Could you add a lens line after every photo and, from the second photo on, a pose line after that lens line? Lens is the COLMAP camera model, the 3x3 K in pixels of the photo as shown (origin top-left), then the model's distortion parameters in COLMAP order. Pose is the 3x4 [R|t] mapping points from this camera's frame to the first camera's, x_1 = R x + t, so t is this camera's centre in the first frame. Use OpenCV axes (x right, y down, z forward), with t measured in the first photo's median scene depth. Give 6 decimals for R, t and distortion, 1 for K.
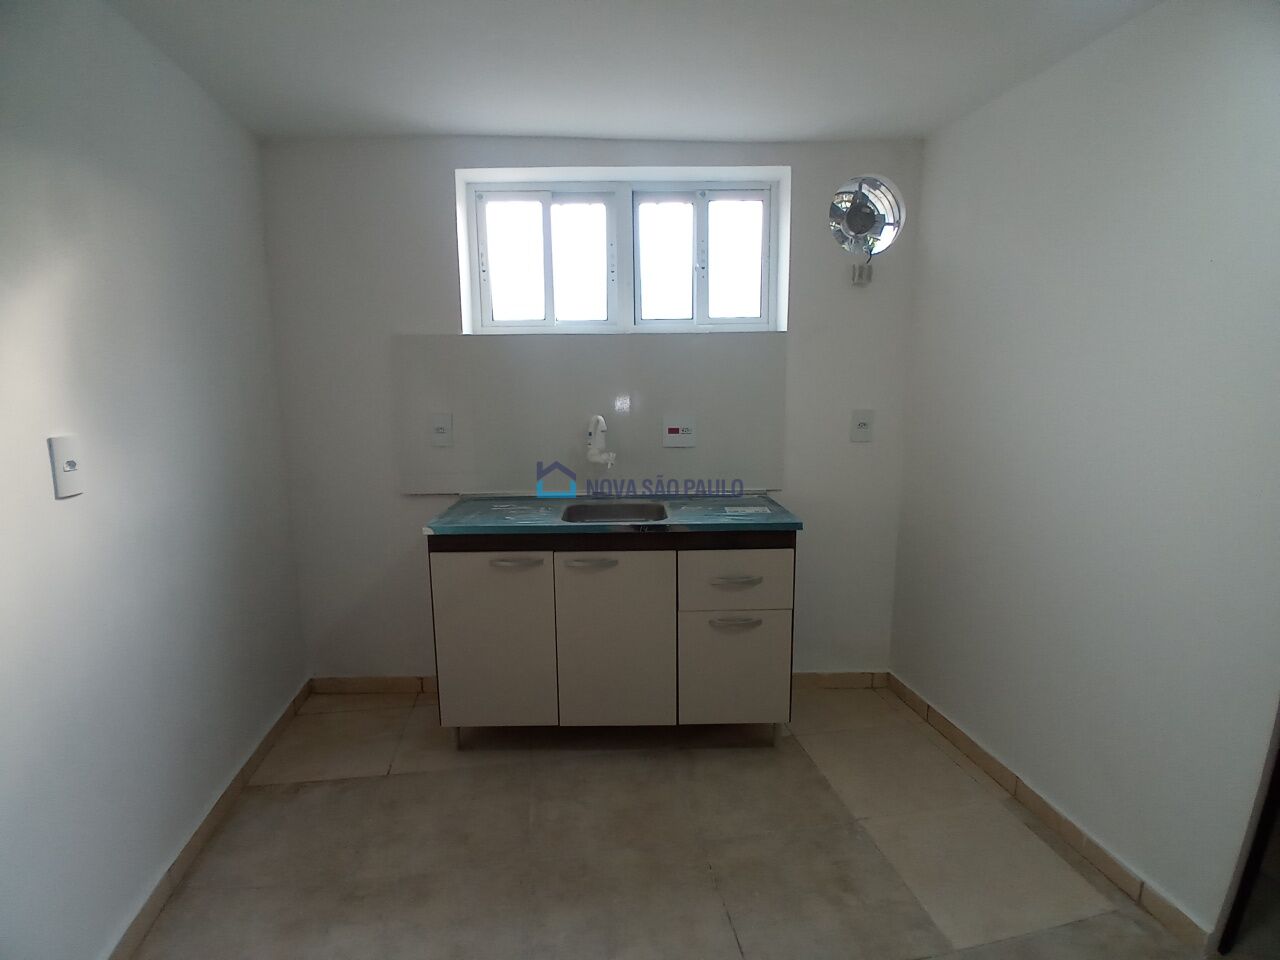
lens RADIAL K [[637.2, 0, 636.5], [0, 637.2, 496.8], [0, 0, 1]] dist [0.015924, -0.054303]
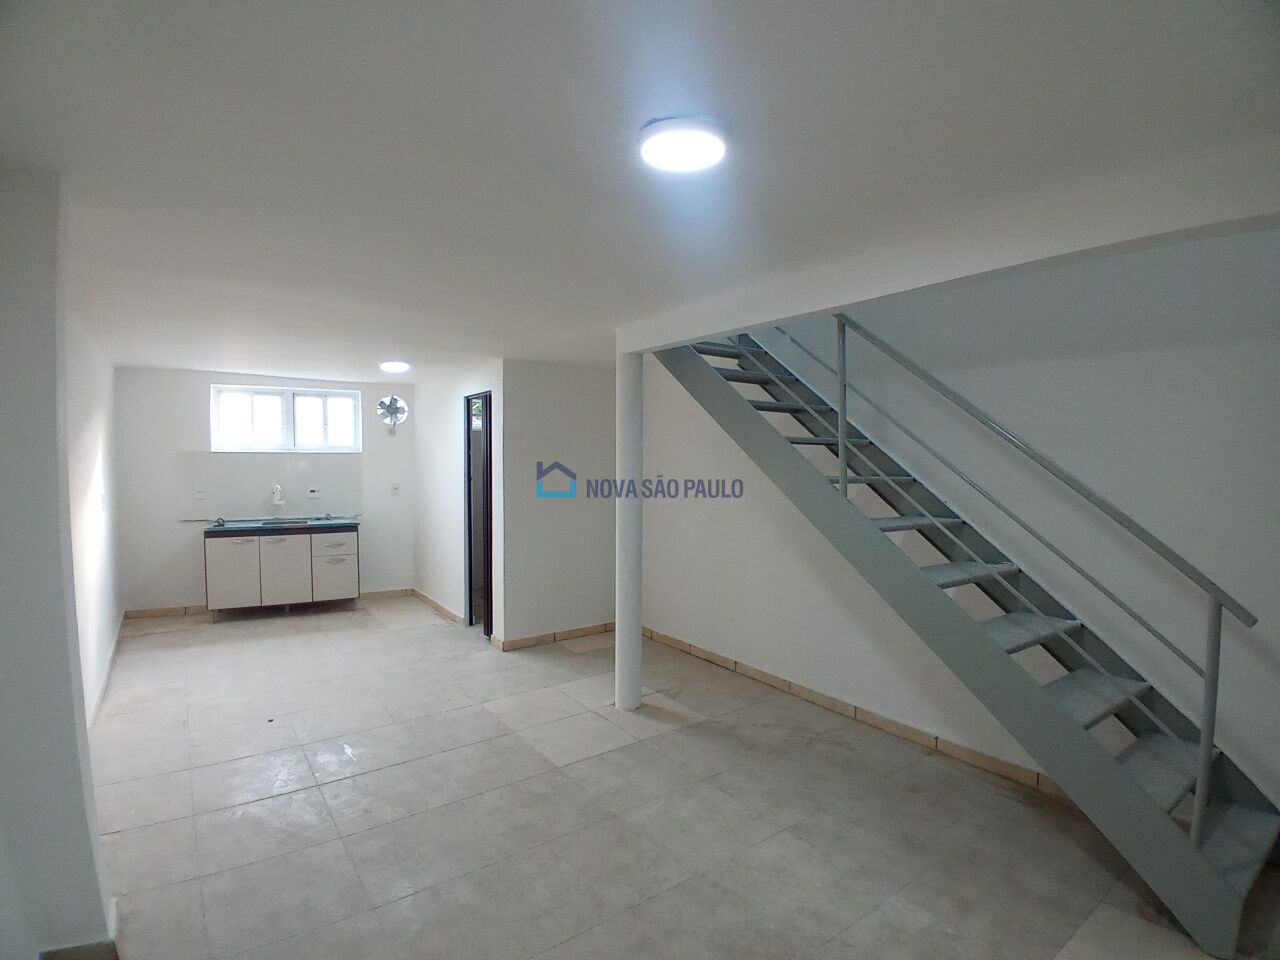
lens RADIAL K [[634.1, 0, 648.4], [0, 634.1, 494.3], [0, 0, 1]] dist [0.002146, -0.047875]
pose [[0.886845, -0.011346, 0.461928, 0.091921], [0.062072, 0.993562, -0.094767, 0.245011], [-0.457880, 0.112716, 0.881840, -1.948726]]
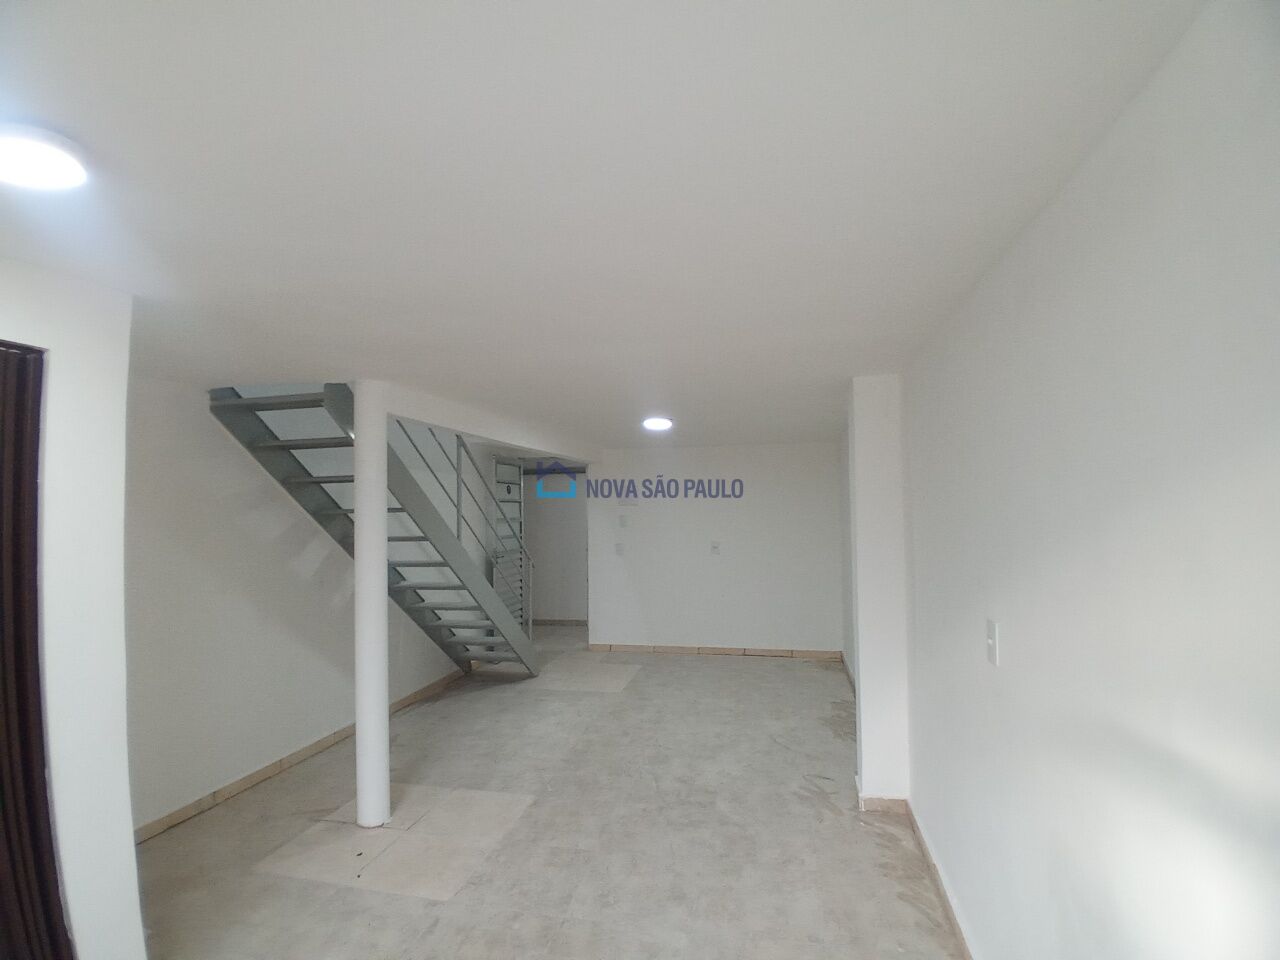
lens RADIAL K [[637.2, 0, 636.5], [0, 637.2, 496.8], [0, 0, 1]] dist [0.015924, -0.054303]
pose [[-0.929850, 0.030140, 0.366703, -0.288517], [0.085566, 0.987028, 0.135844, -0.234138], [-0.357852, 0.157692, -0.920367, 0.650392]]
